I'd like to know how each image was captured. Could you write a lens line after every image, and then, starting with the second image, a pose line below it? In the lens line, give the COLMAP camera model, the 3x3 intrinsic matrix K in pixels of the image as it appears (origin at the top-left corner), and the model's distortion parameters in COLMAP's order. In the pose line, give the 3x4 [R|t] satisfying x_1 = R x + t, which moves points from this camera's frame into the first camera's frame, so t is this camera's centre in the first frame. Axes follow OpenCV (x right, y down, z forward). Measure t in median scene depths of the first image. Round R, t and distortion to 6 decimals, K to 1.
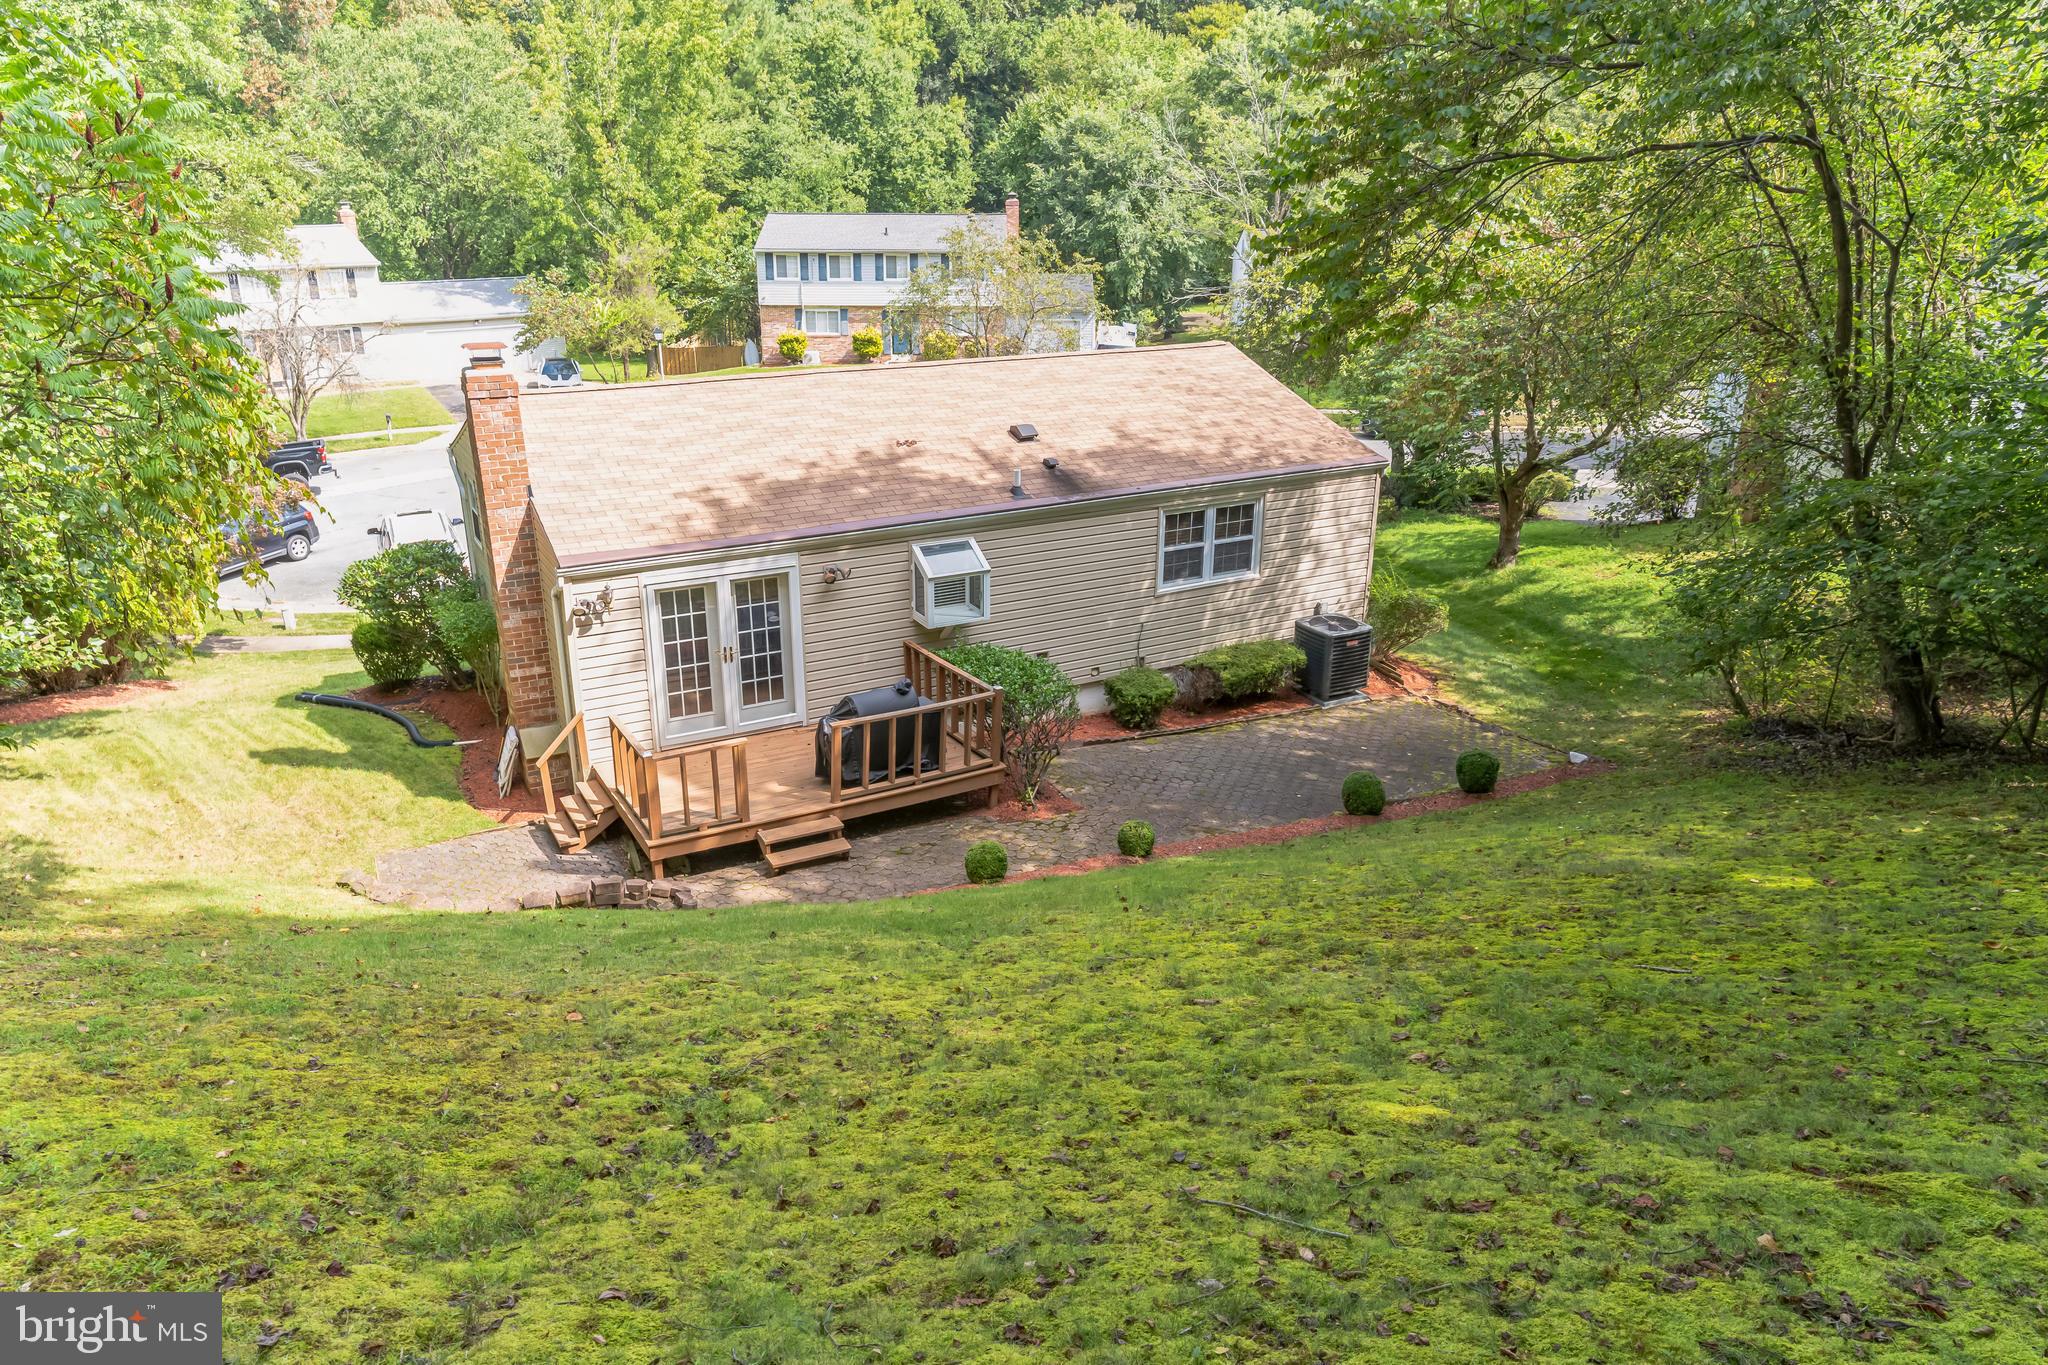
lens RADIAL K [[1431.5, 0, 1024.0], [0, 1431.5, 682.5], [0, 0, 1]] dist [0.057294, 0.000068]
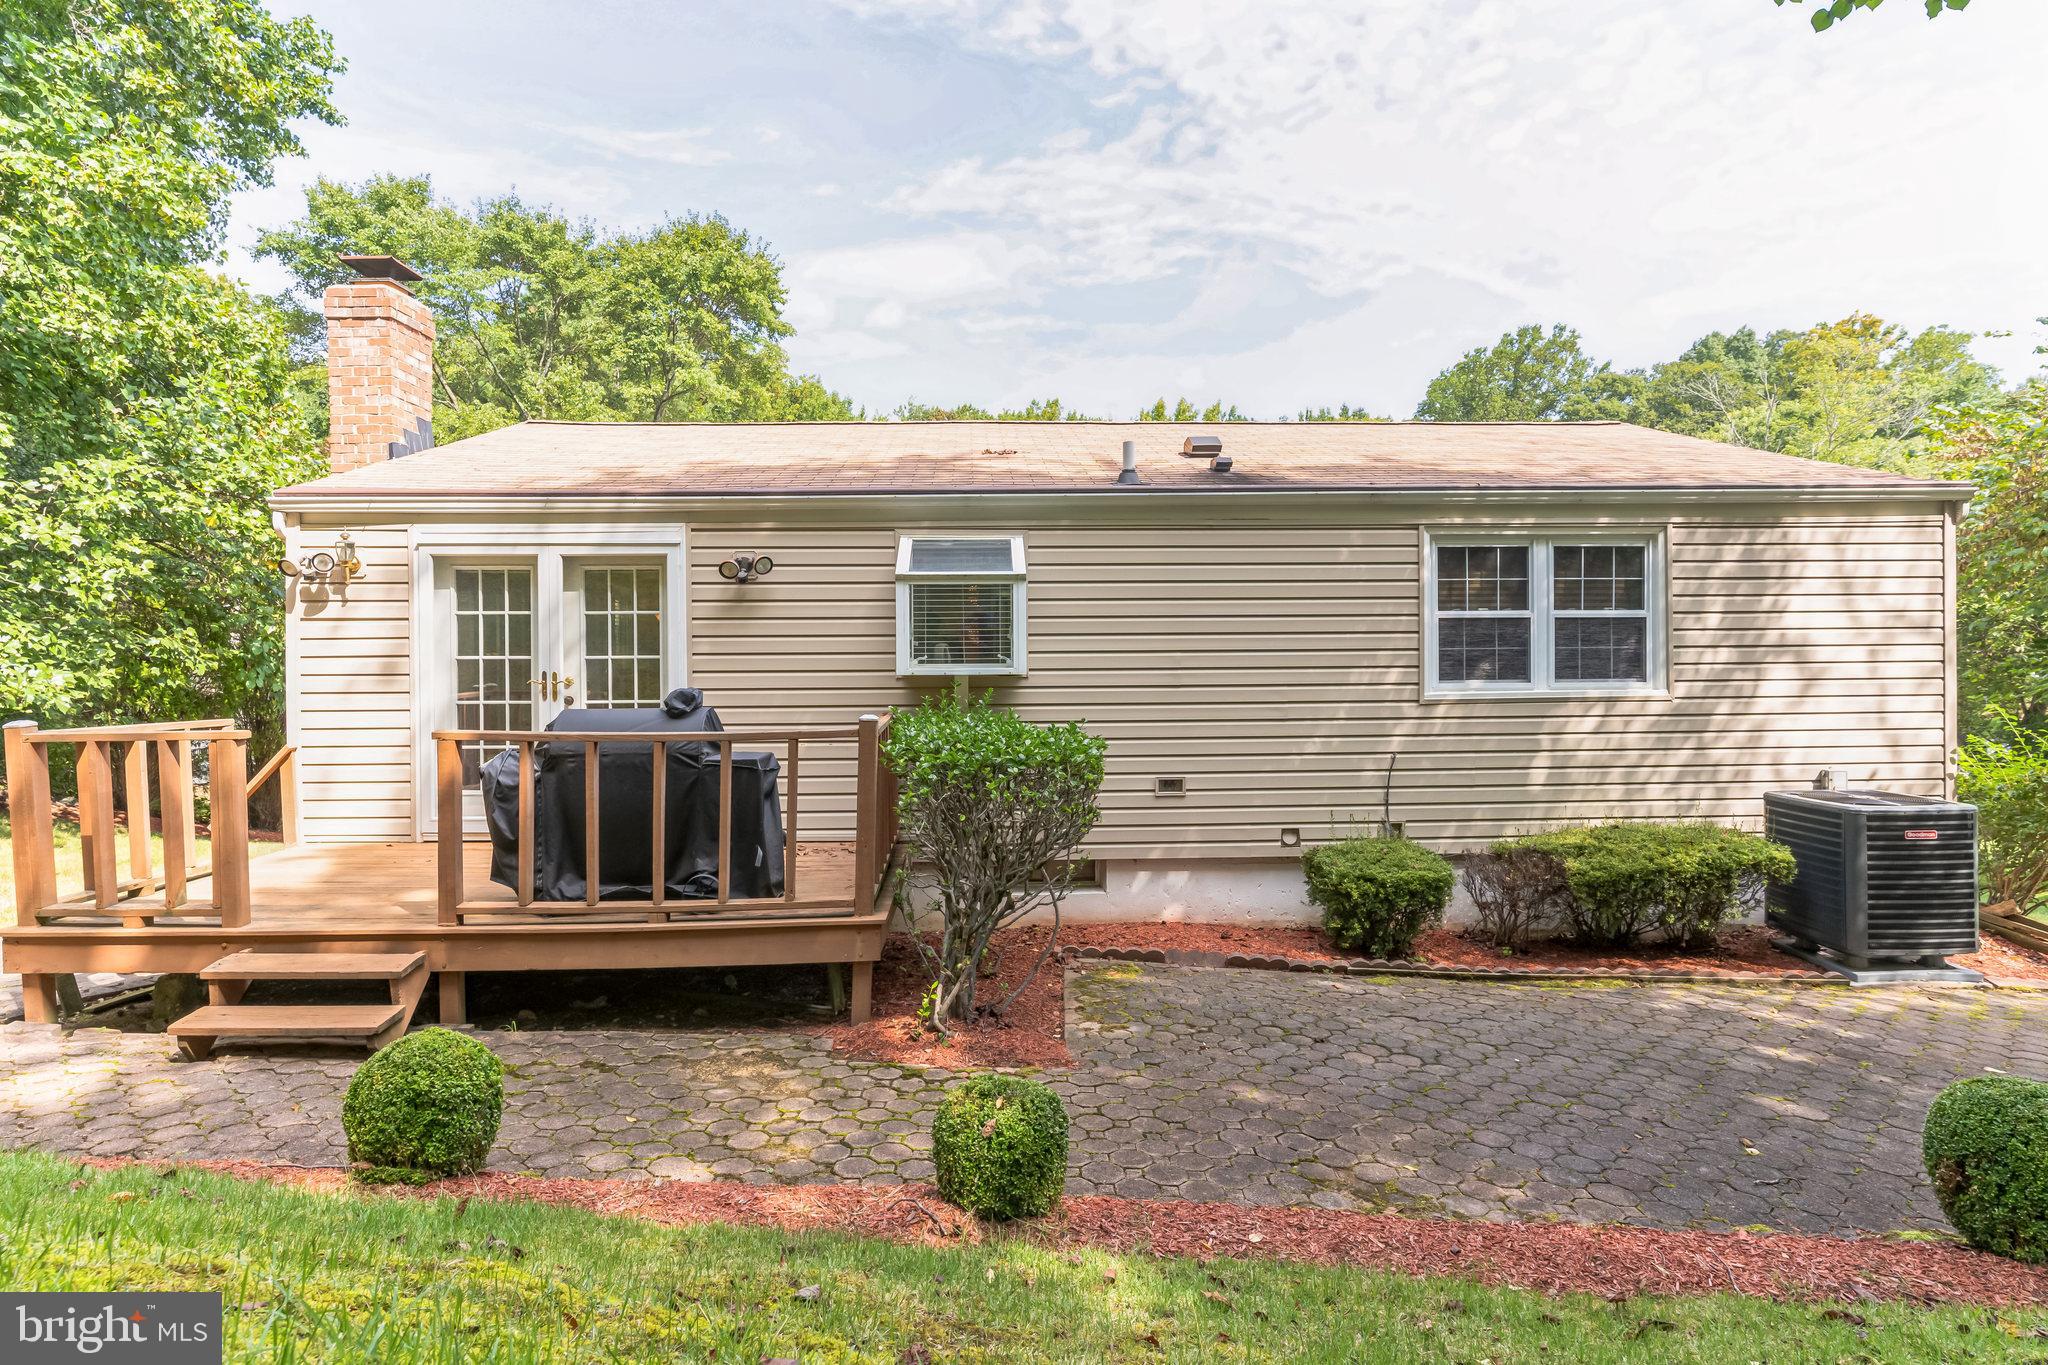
lens RADIAL K [[1050.1, 0, 1013.3], [0, 1050.1, 672.6], [0, 0, 1]] dist [0.001654, -0.000352]
pose [[0.889041, -0.003285, -0.457815, 0.134145], [-0.148052, 0.944182, -0.294280, 0.062451], [0.433227, 0.329408, 0.838931, 0.611796]]
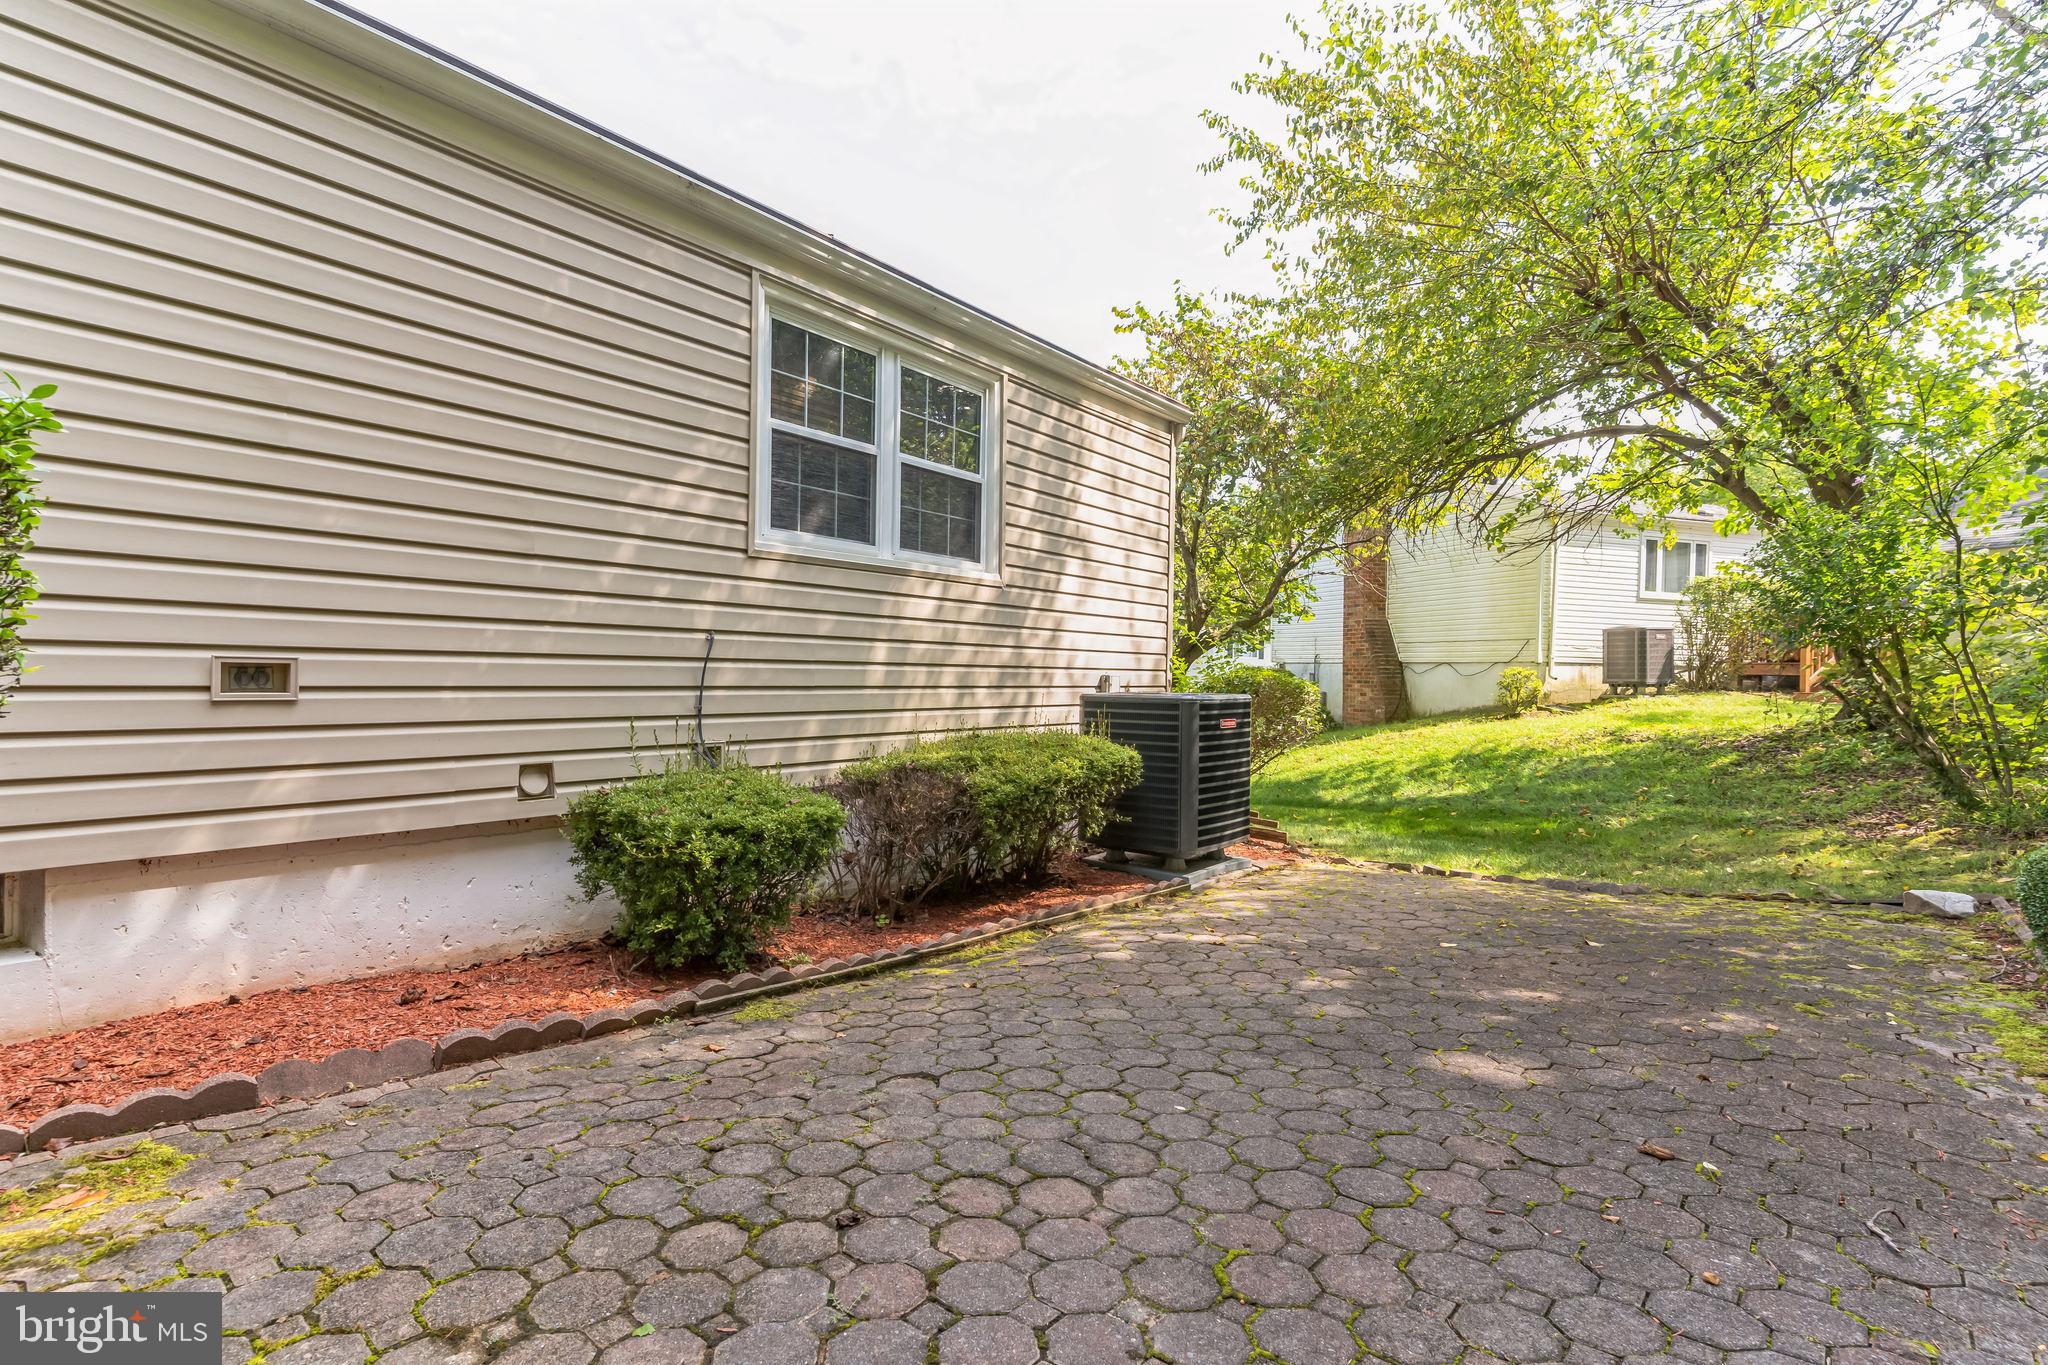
lens RADIAL K [[981.3, 0, 1025.8], [0, 981.3, 680.0], [0, 0, 1]] dist [0.001060, 0.000810]
pose [[0.919666, 0.006671, 0.392645, 0.061850], [0.124772, 0.943082, -0.308268, 0.043580], [-0.372352, 0.332494, 0.866488, 0.788598]]
